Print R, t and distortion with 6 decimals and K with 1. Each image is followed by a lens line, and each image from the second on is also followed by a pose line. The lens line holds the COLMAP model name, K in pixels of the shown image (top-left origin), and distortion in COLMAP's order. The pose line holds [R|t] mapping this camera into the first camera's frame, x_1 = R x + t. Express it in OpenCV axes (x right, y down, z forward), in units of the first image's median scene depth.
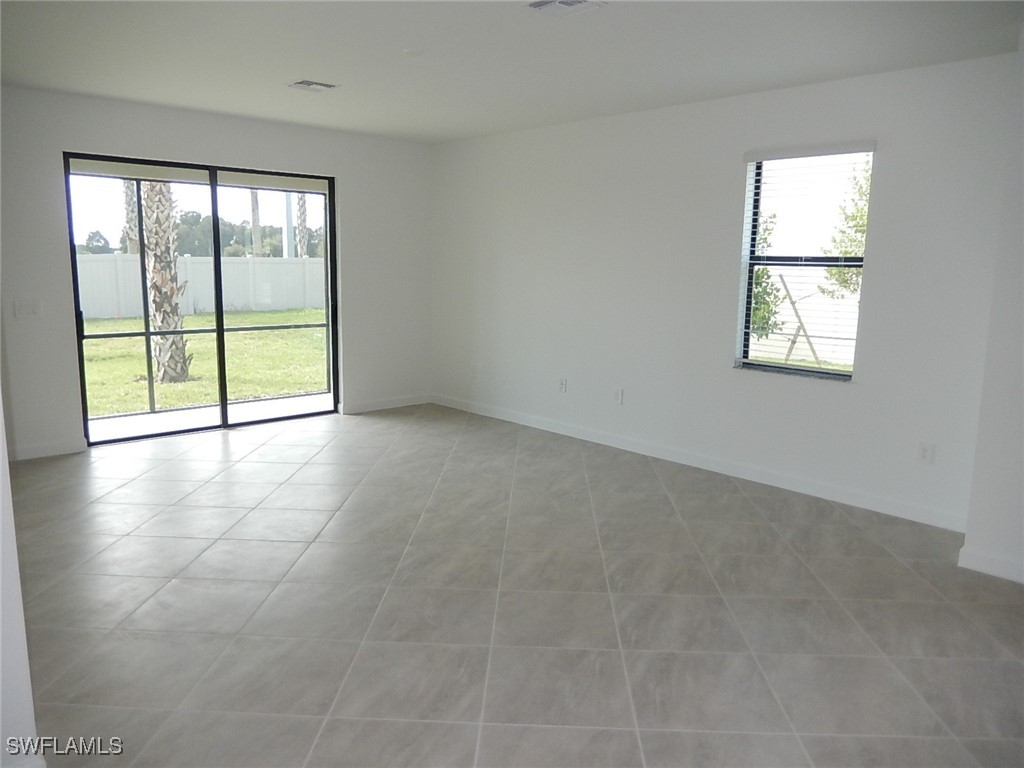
lens RADIAL K [[751.4, 0, 516.0], [0, 751.4, 387.6], [0, 0, 1]] dist [-0.030136, 0.001874]
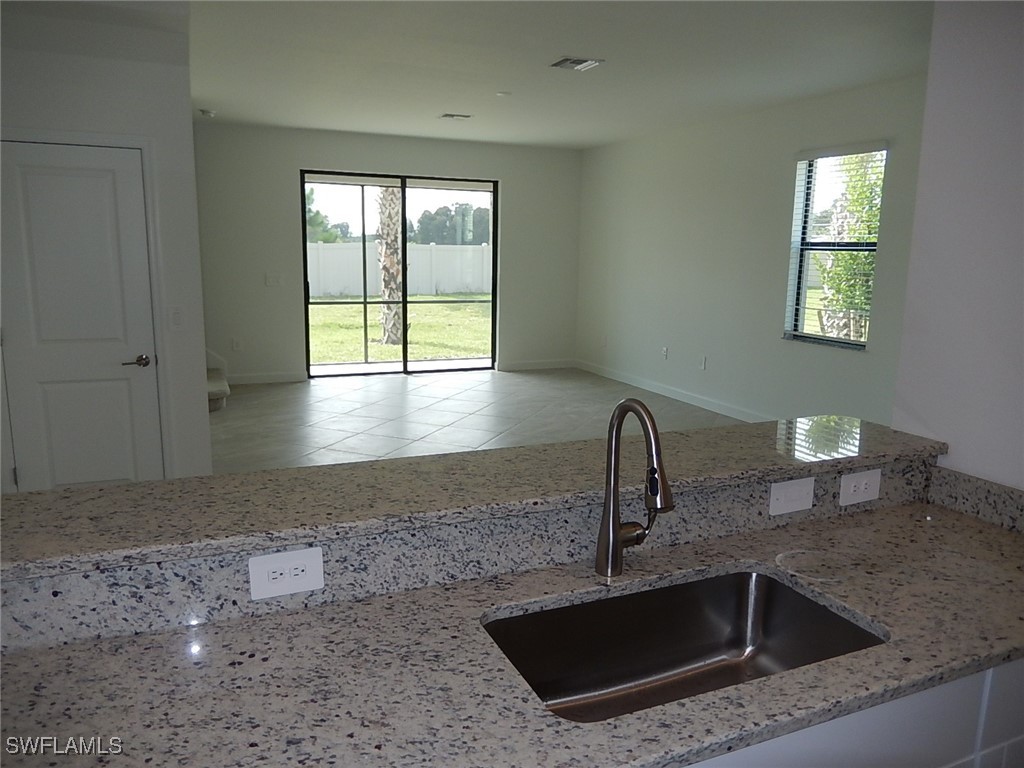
lens RADIAL K [[751.4, 0, 516.0], [0, 751.4, 387.6], [0, 0, 1]] dist [-0.030136, 0.001874]
pose [[0.942745, 0.060447, -0.327991, 0.266257], [-0.056140, 0.998167, 0.022593, 0.043105], [0.328756, -0.002886, 0.944411, -0.215628]]
